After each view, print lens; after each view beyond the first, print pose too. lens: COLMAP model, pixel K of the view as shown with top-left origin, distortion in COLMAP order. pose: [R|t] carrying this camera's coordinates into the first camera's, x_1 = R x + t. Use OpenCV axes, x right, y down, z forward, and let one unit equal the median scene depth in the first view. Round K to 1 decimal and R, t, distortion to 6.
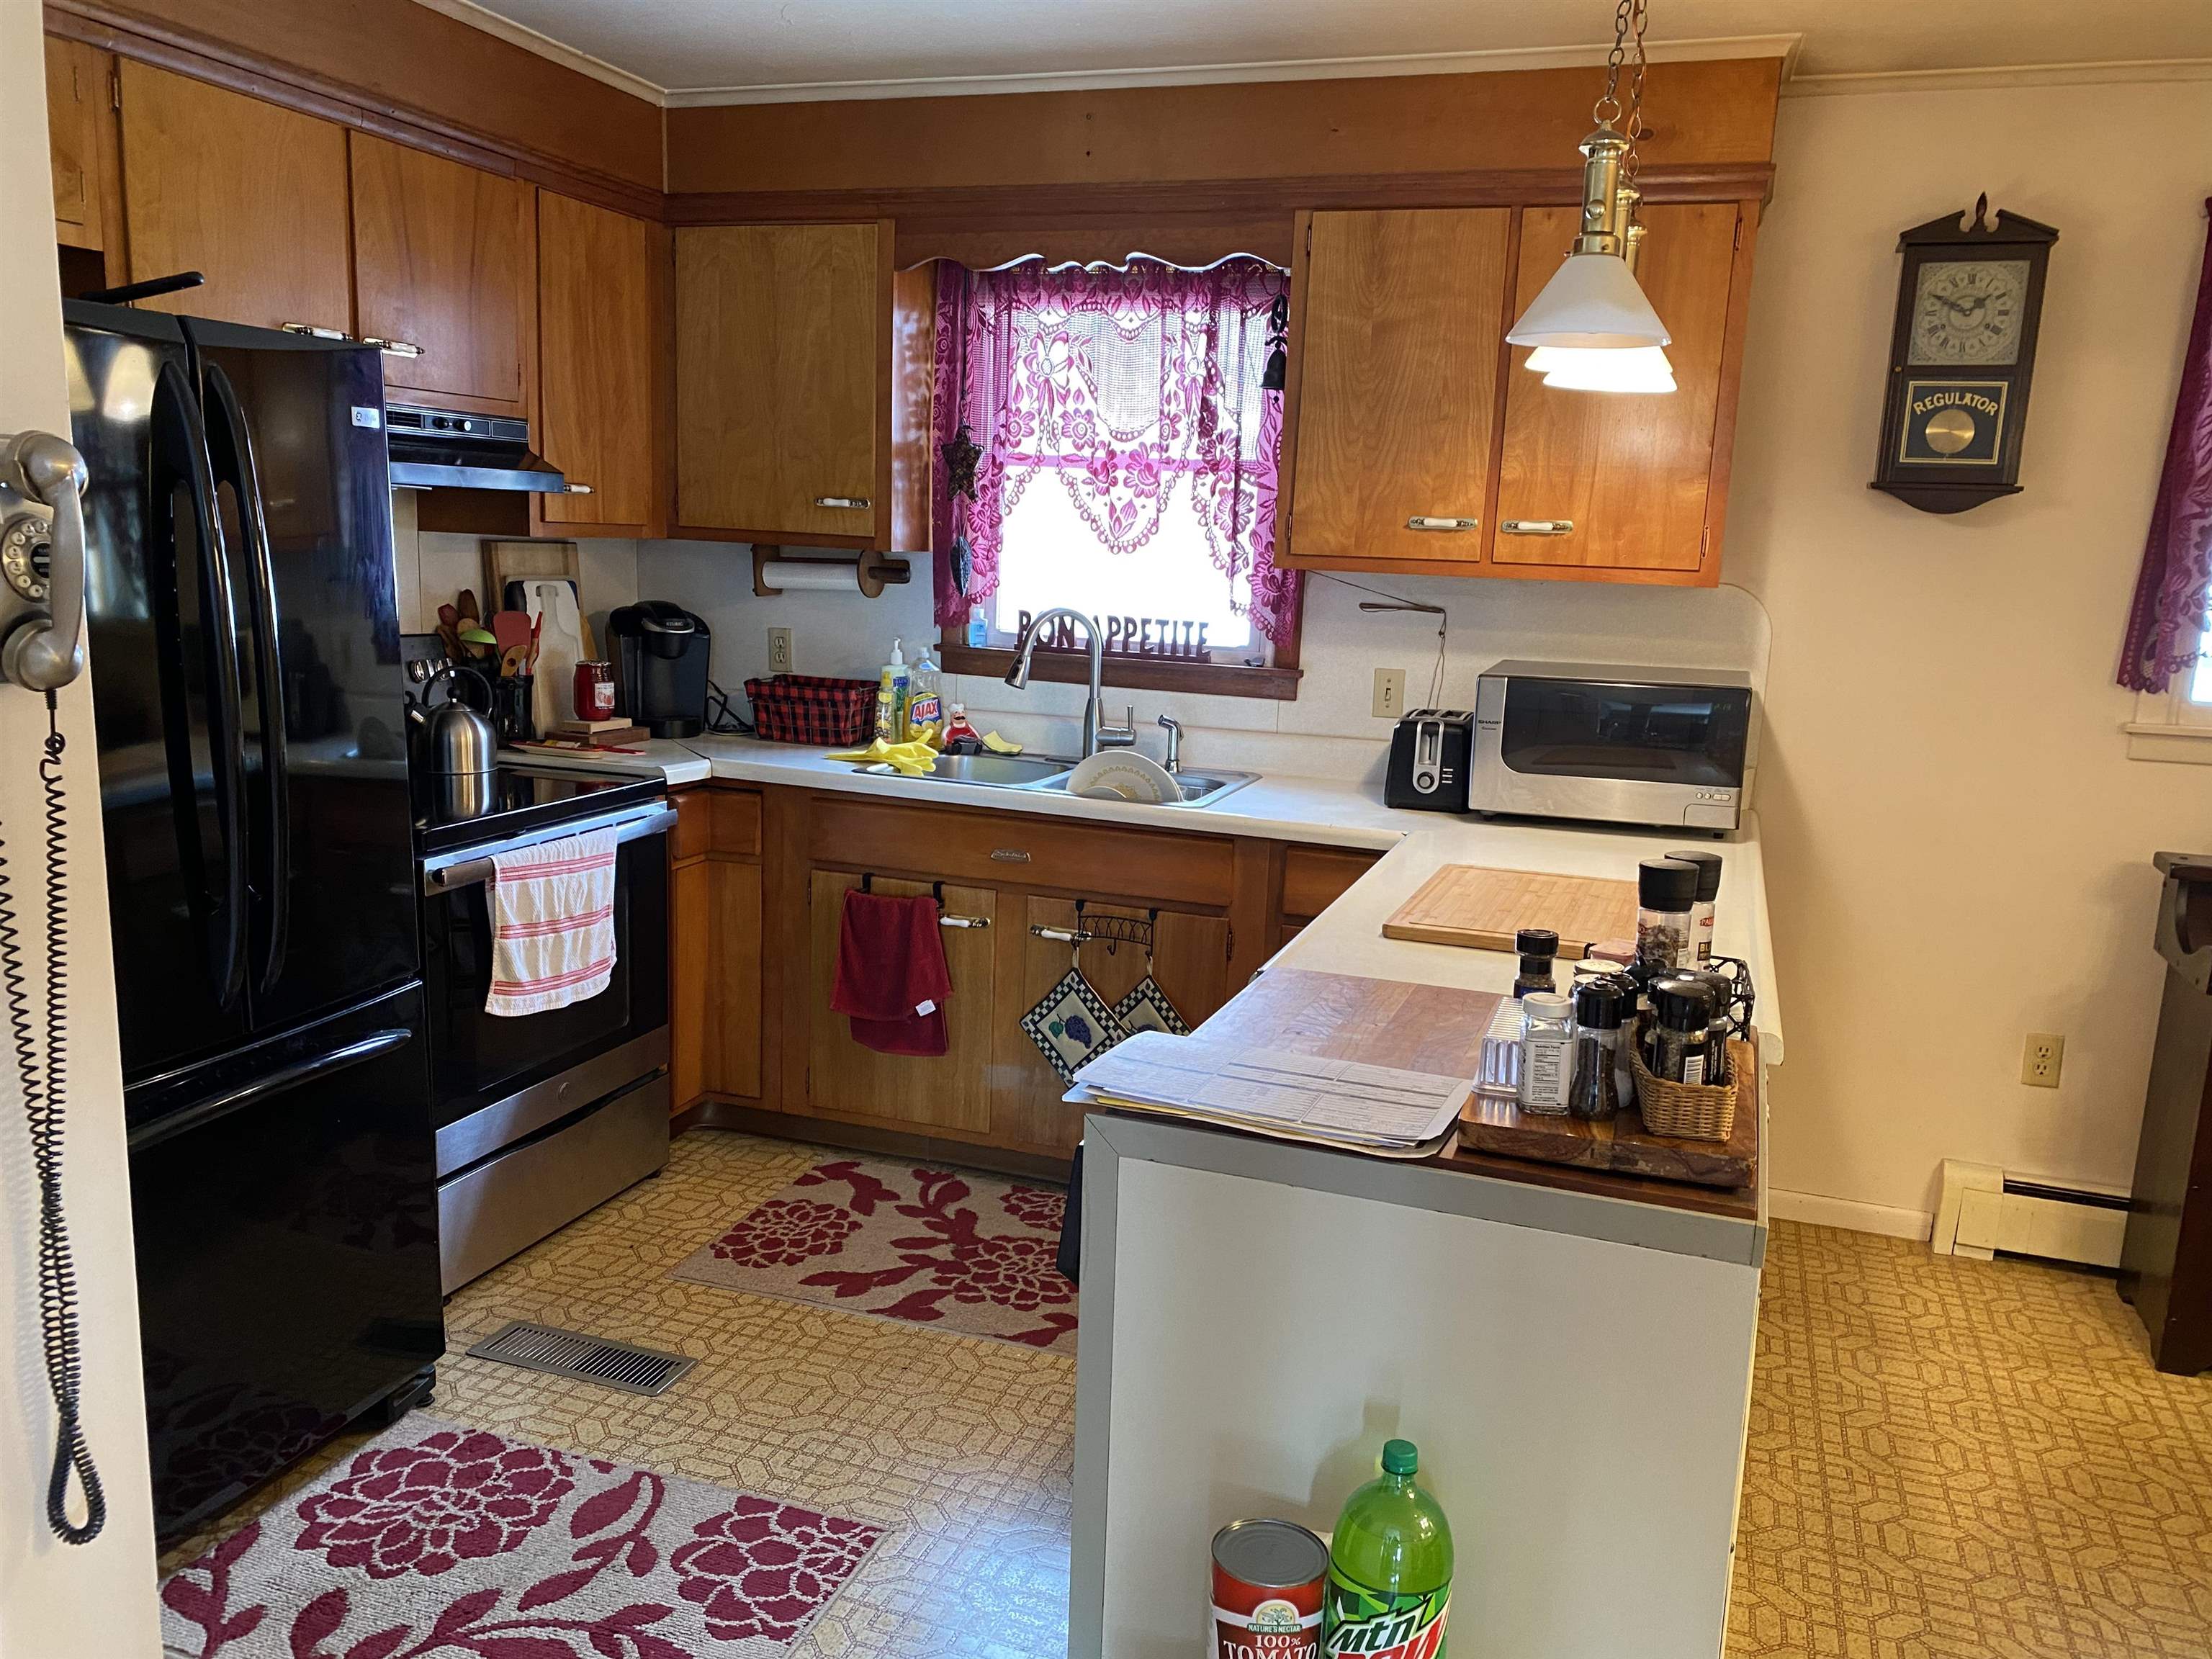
lens RADIAL K [[1681.7, 0, 1160.9], [0, 1681.7, 877.4], [0, 0, 1]] dist [0.031786, -0.027902]
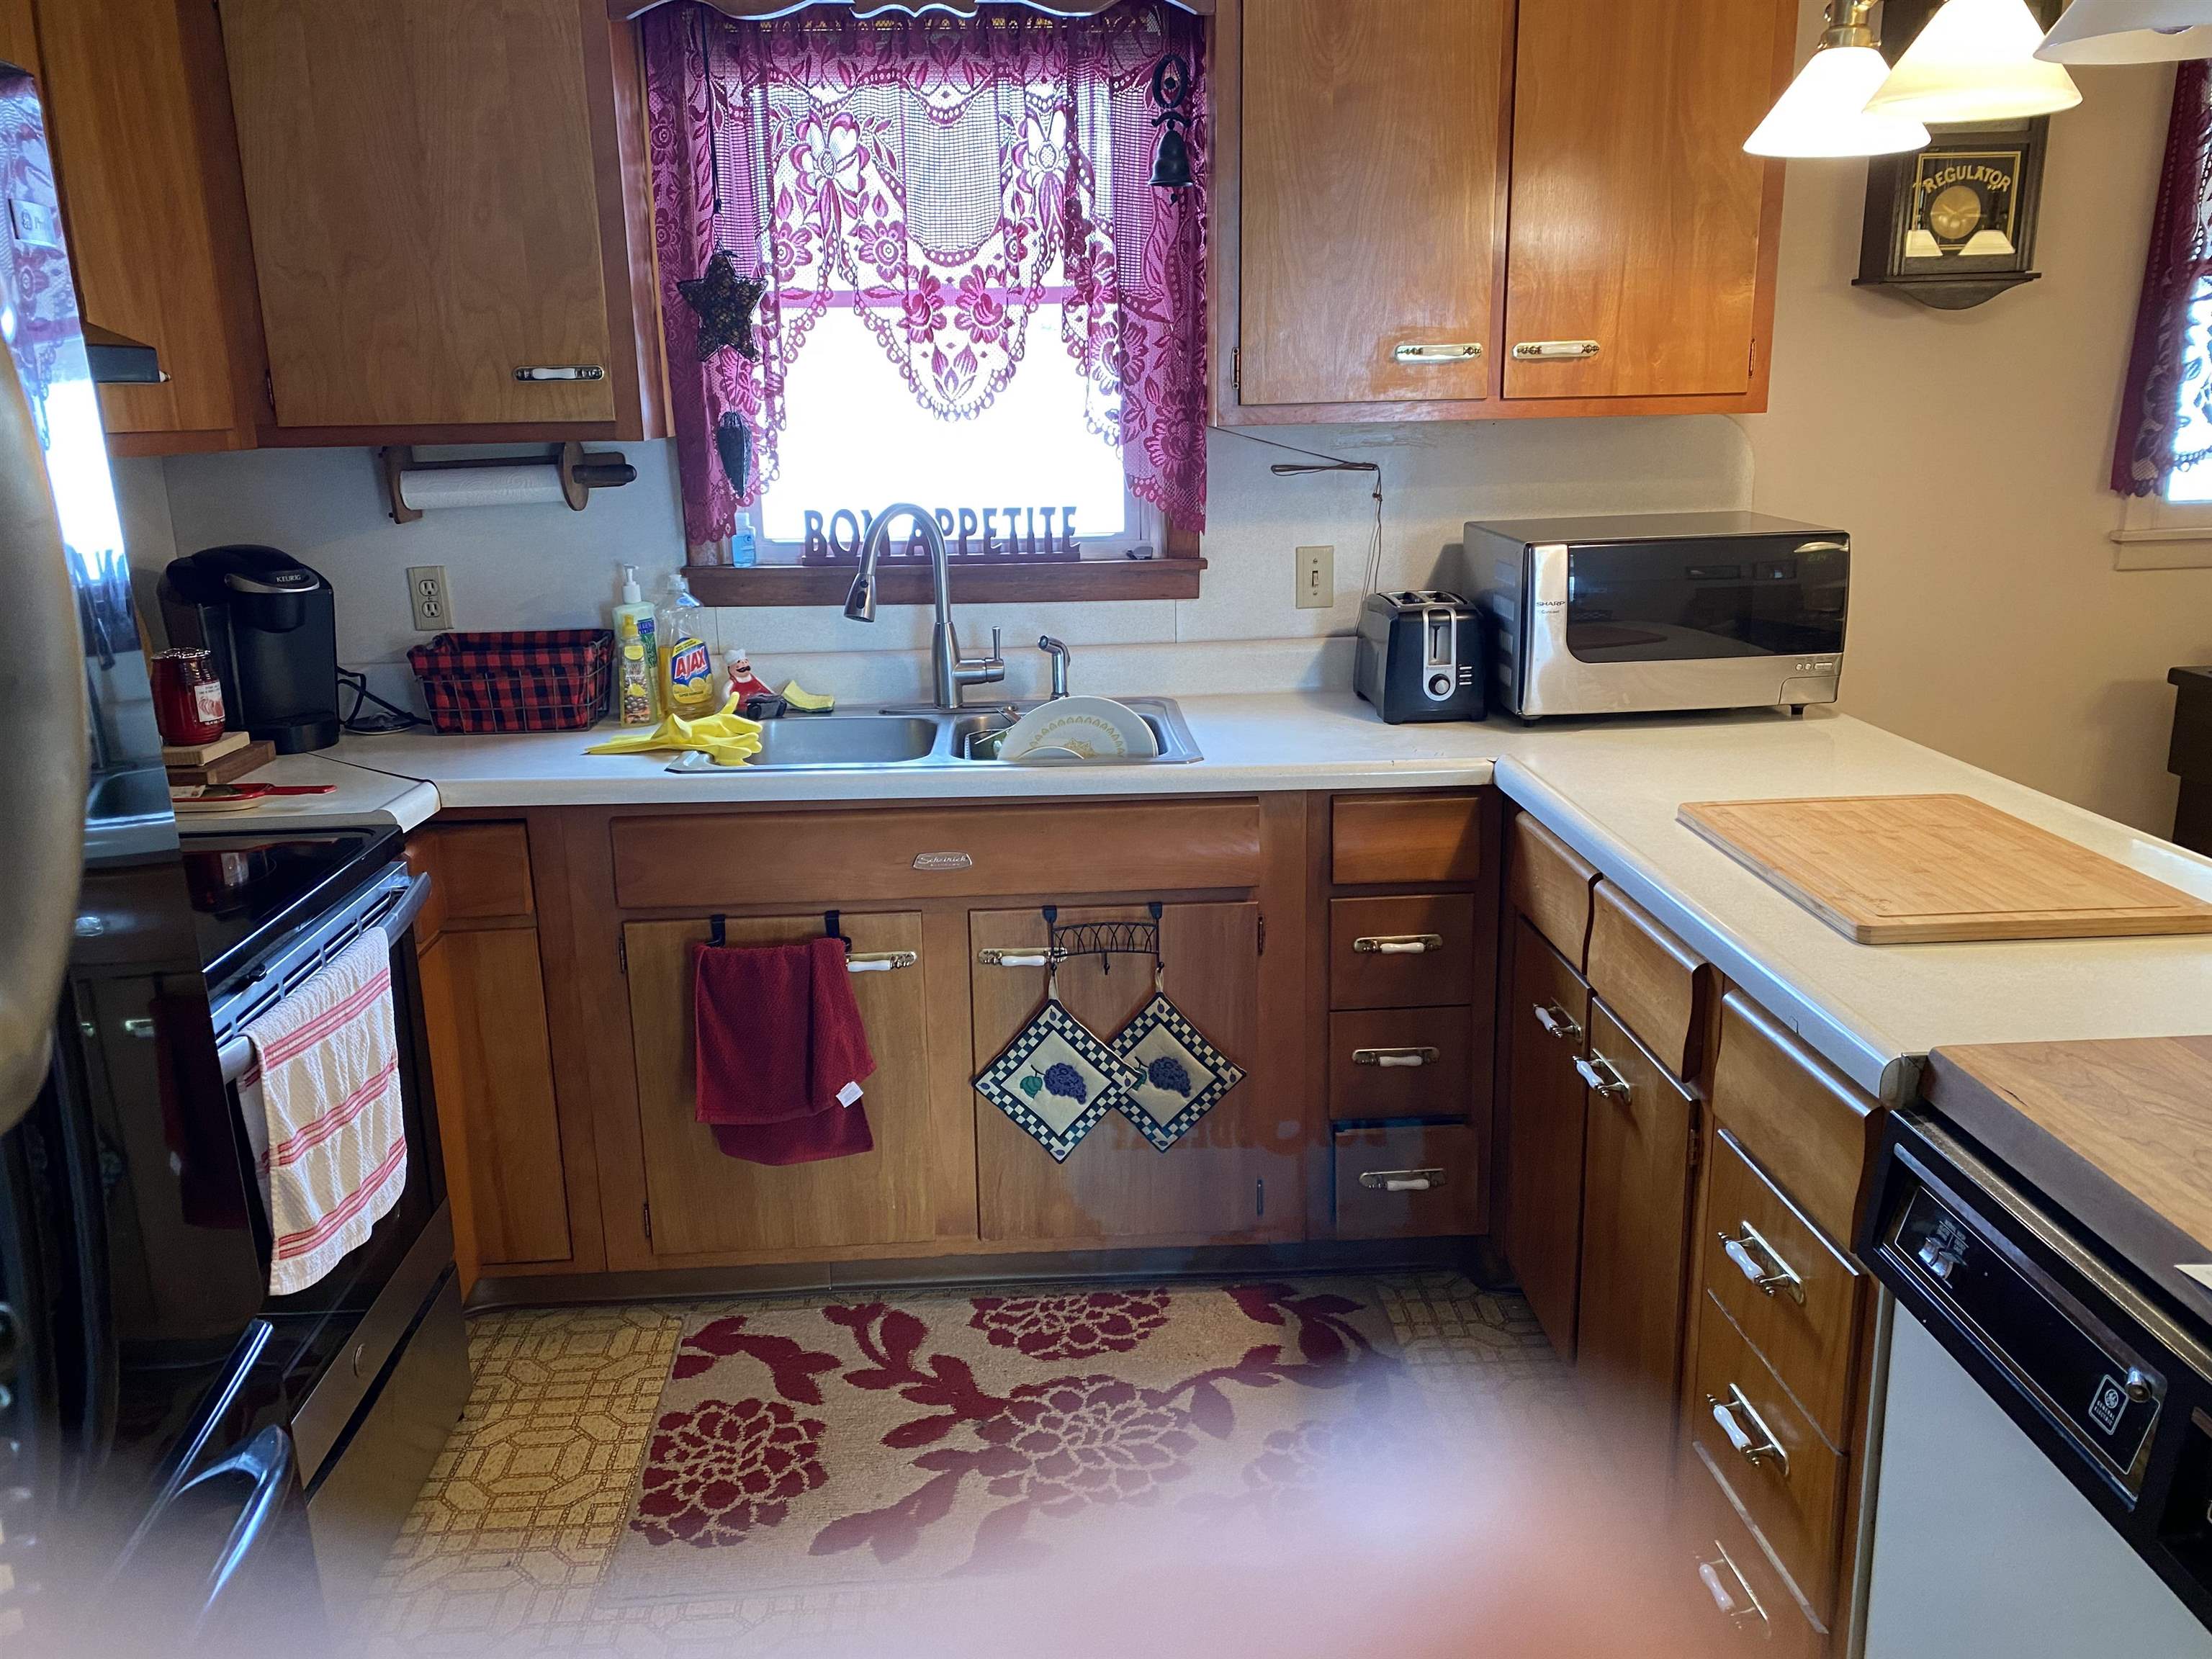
lens RADIAL K [[1681.7, 0, 1109.7], [0, 1681.7, 827.3], [0, 0, 1]] dist [0.031786, -0.027902]
pose [[0.927810, -0.151010, 0.341121, -0.248412], [0.131893, 0.988135, 0.078702, -0.069210], [-0.348958, -0.028029, 0.936719, 0.293215]]
